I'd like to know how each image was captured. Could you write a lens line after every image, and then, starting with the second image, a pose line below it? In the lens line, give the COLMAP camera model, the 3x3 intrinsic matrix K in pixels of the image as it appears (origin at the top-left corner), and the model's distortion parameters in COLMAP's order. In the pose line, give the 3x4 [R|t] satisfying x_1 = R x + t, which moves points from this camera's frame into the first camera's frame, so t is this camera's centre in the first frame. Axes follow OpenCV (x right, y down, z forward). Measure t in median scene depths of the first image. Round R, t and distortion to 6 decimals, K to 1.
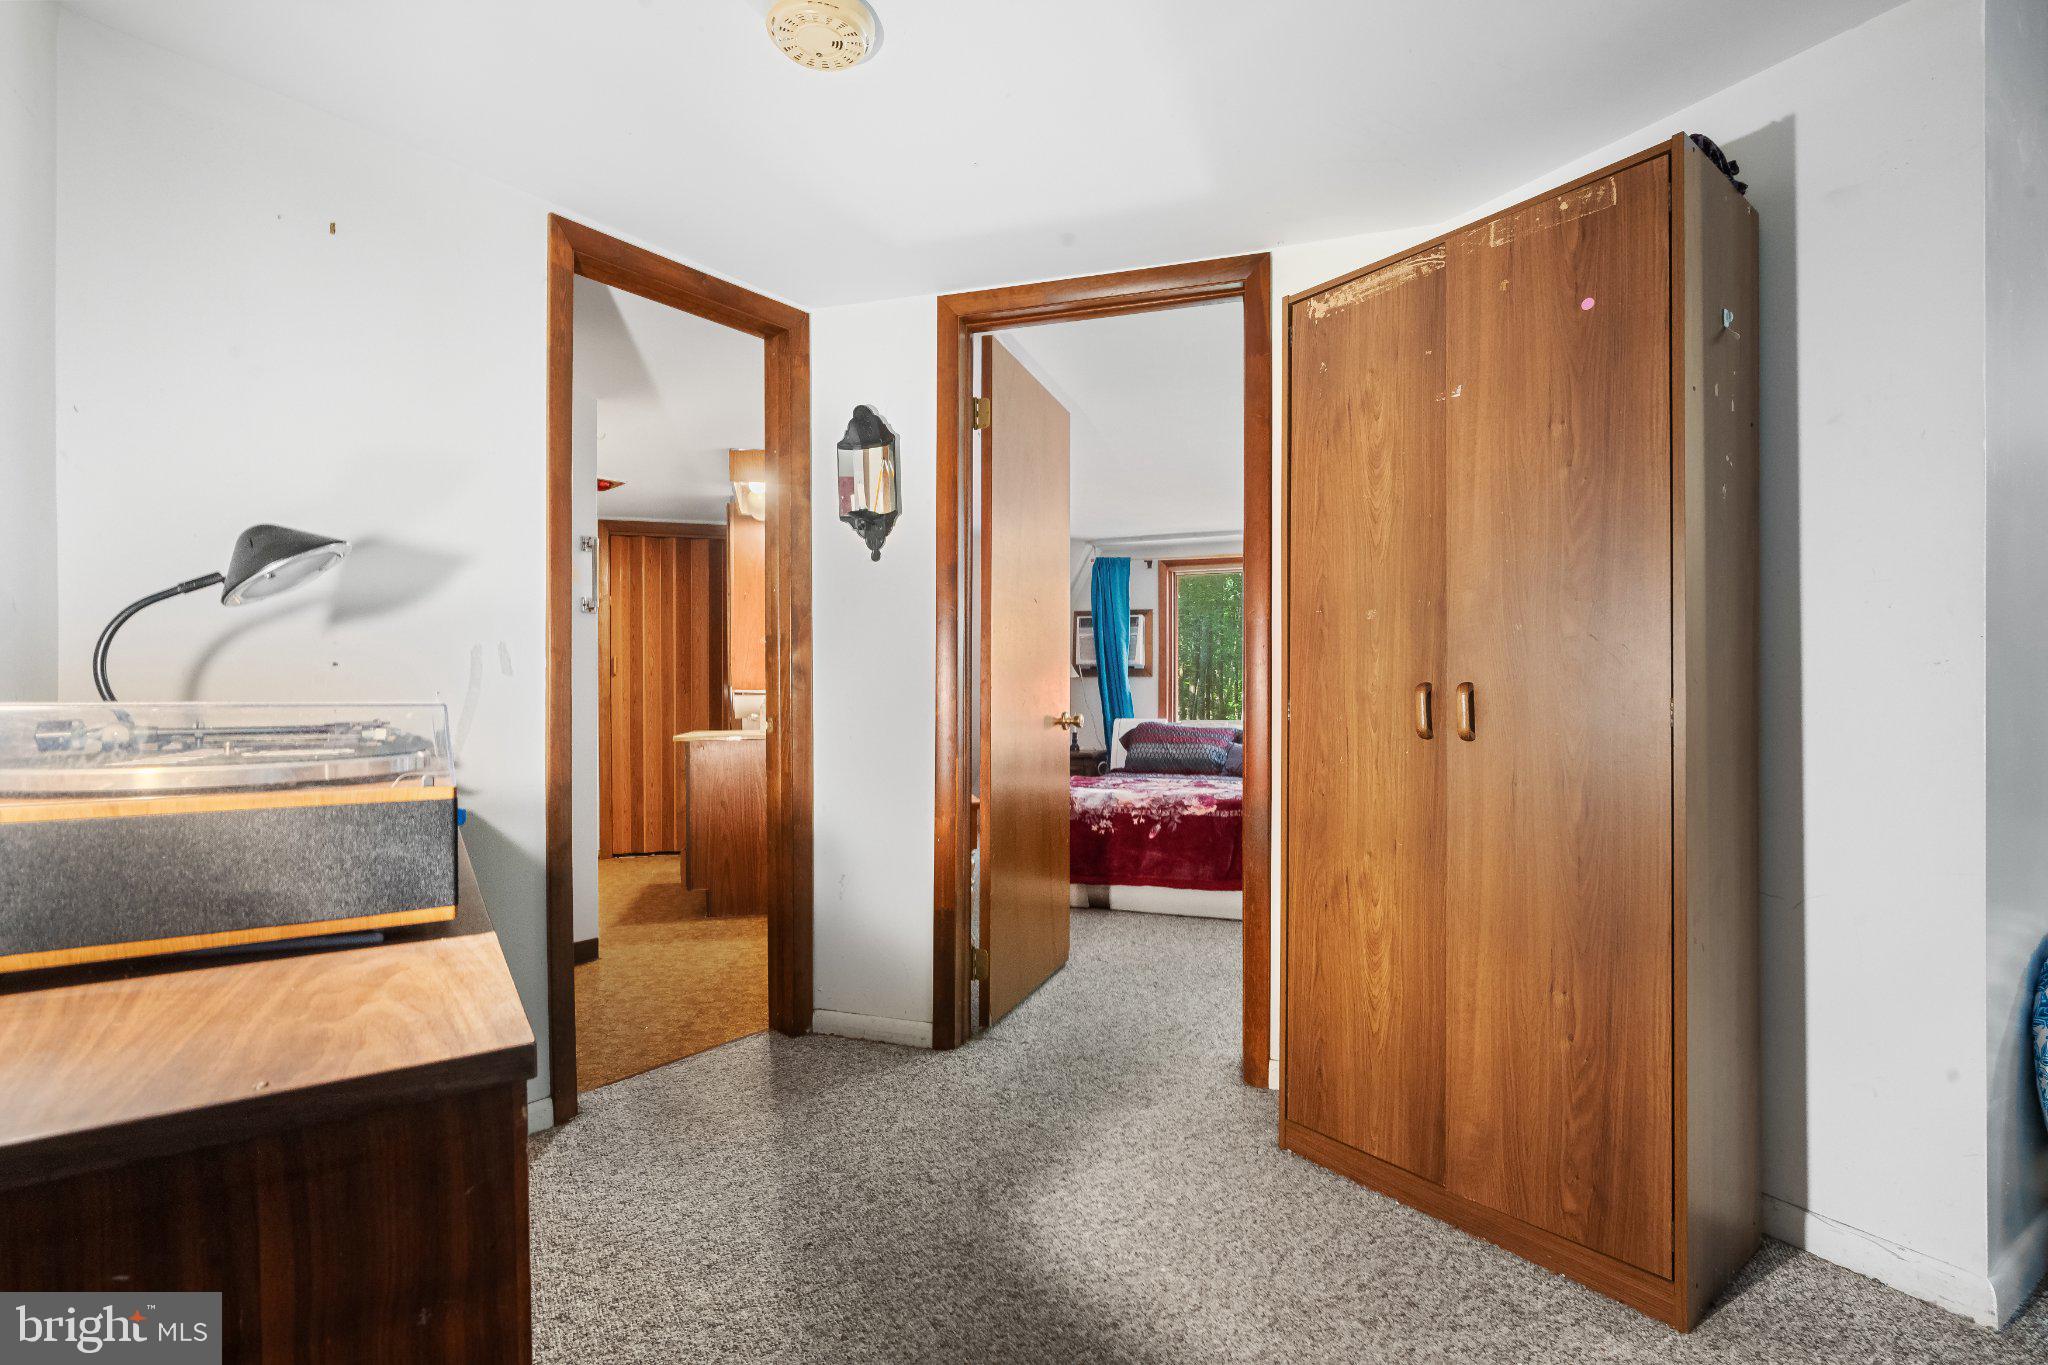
lens RADIAL K [[955.7, 0, 1024.0], [0, 955.7, 682.5], [0, 0, 1]] dist [-0.002834, -0.000124]
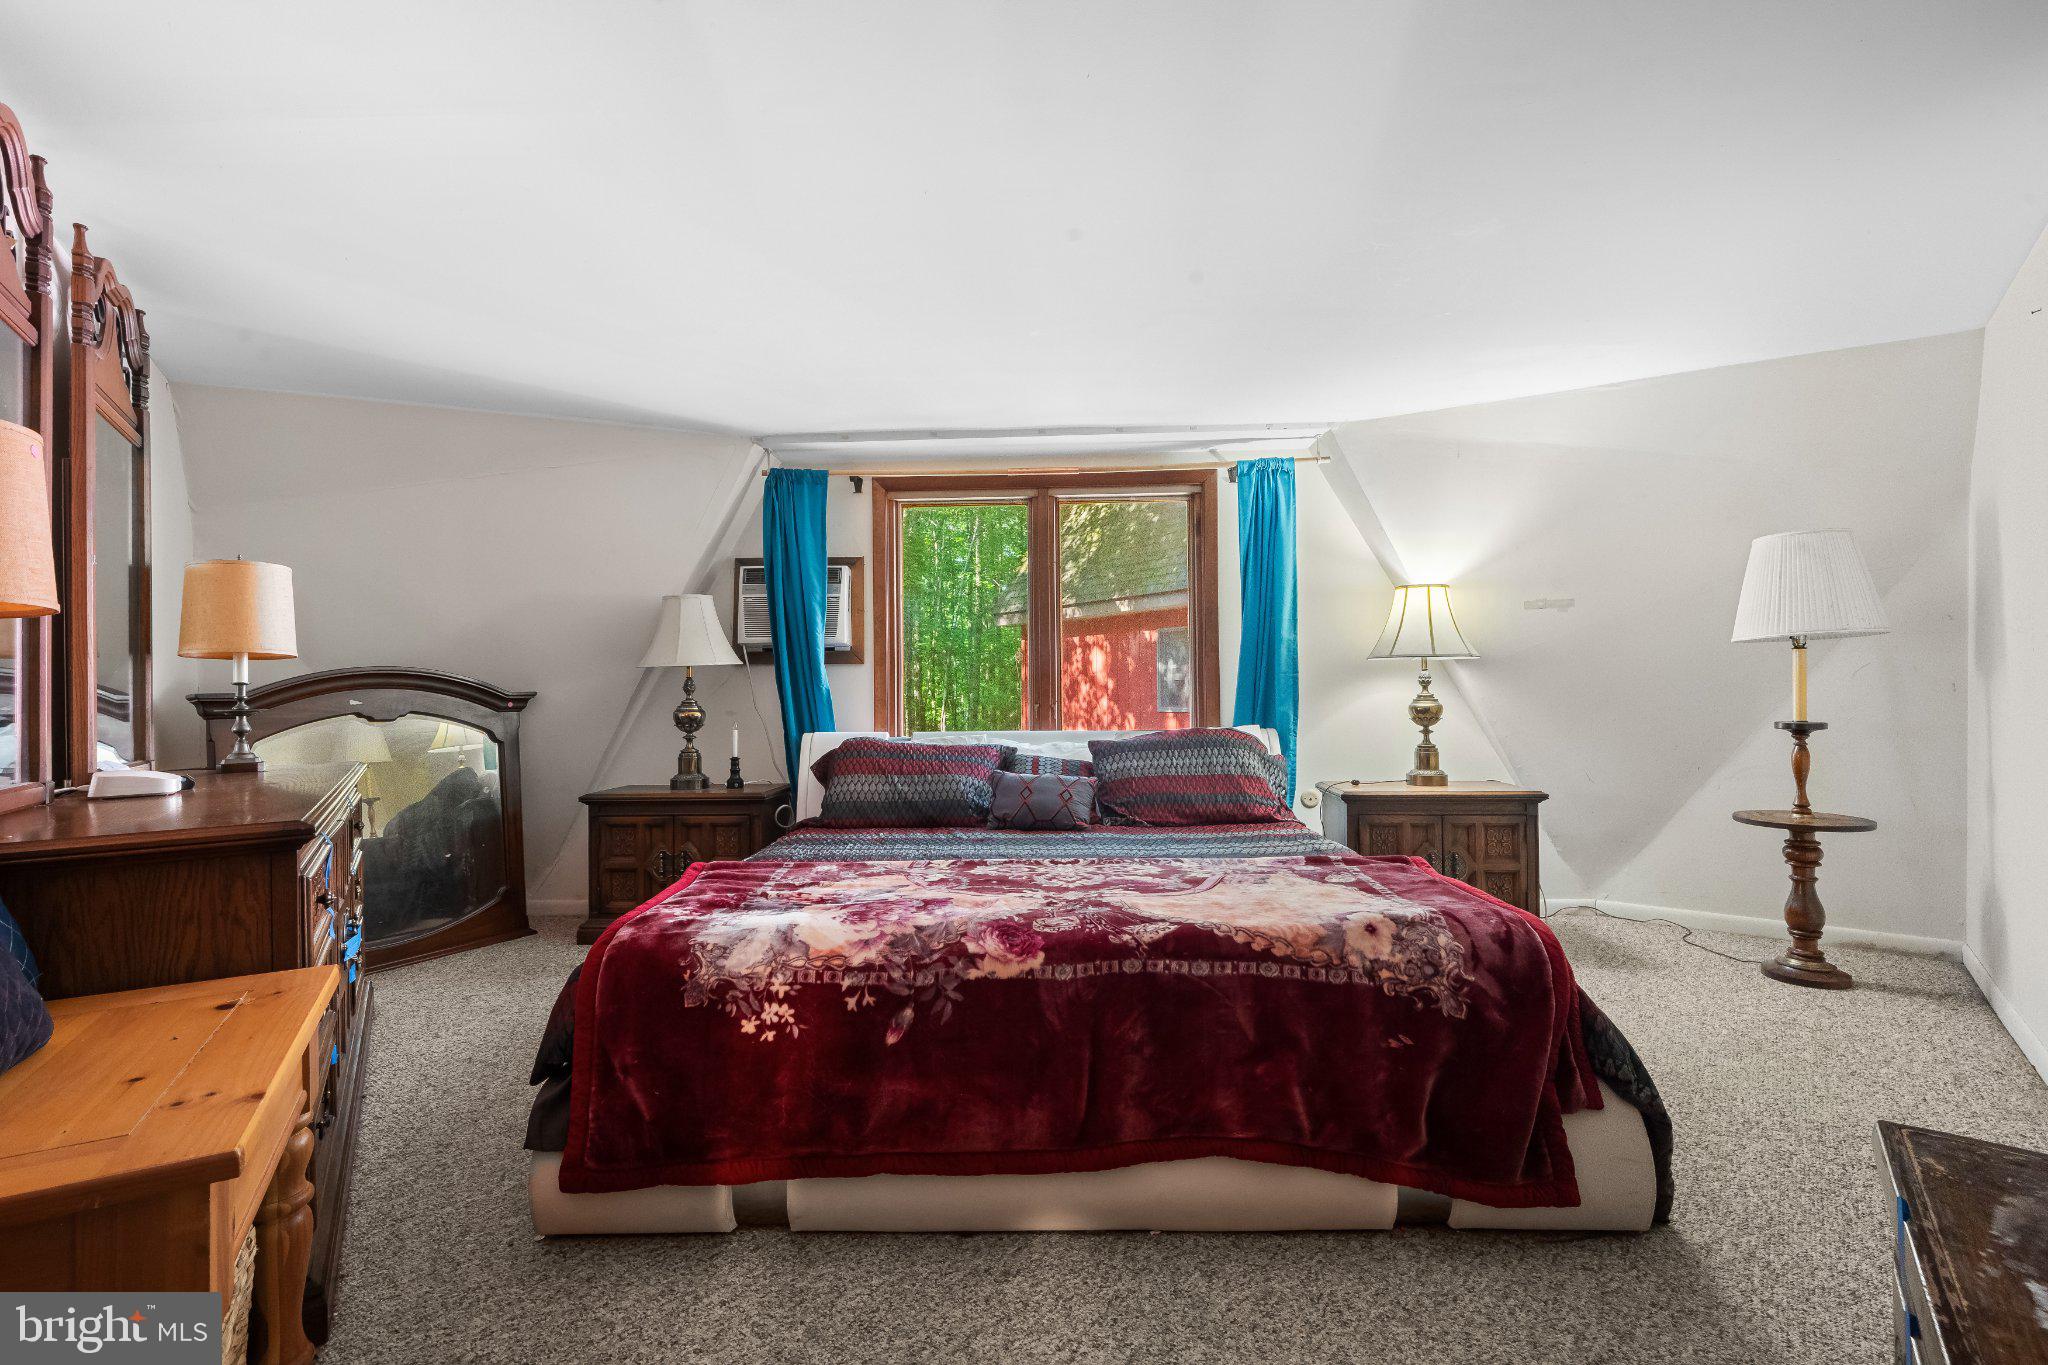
lens RADIAL K [[919.7, 0, 1025.6], [0, 919.7, 676.2], [0, 0, 1]] dist [-0.004594, 0.000016]
pose [[0.946533, -0.004710, 0.322572, 0.041841], [0.006083, 0.999976, -0.003249, 0.004716], [-0.322549, 0.005037, 0.946539, 0.414406]]
